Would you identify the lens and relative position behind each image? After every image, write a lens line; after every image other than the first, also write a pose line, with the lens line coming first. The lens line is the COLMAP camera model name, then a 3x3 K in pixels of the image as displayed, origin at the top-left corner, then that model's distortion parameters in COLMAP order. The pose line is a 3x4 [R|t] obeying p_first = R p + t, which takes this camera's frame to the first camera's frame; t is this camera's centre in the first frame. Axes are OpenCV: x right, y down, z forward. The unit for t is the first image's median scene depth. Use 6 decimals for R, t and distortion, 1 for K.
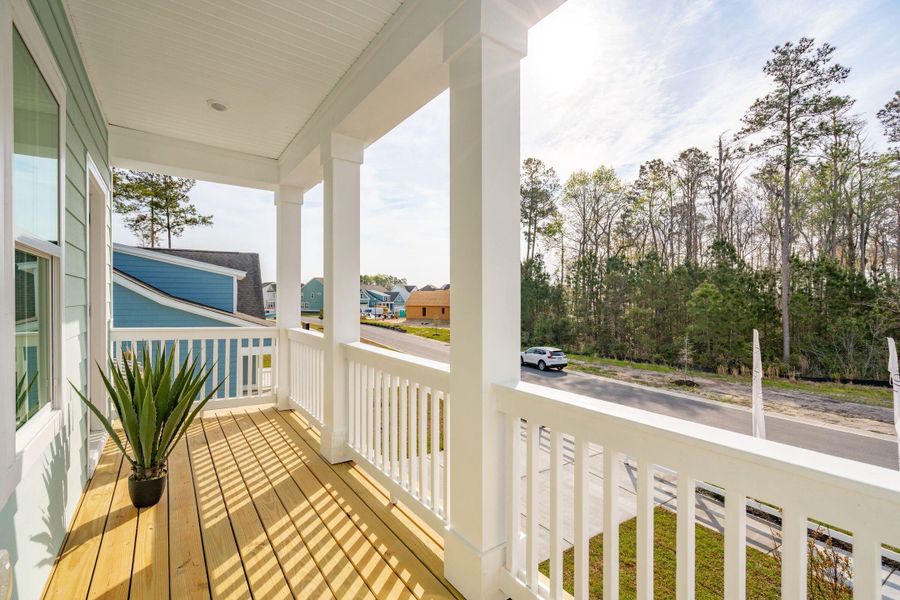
lens RADIAL K [[438.7, 0, 469.8], [0, 438.7, 298.7], [0, 0, 1]] dist [-0.000907, -0.000224]
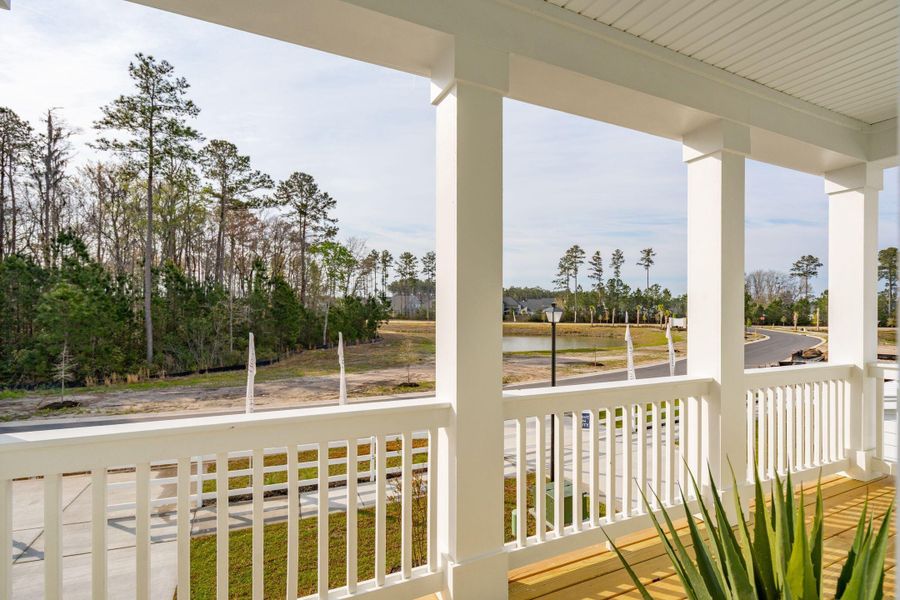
lens RADIAL K [[412.2, 0, 450.0], [0, 412.2, 300.0], [0, 0, 1]] dist [-0.000908, 0.000350]
pose [[0.173719, 0.010596, 0.984738, -0.079860], [-0.010160, 0.999908, -0.008966, -0.001910], [-0.984743, -0.008447, 0.173811, 0.090188]]
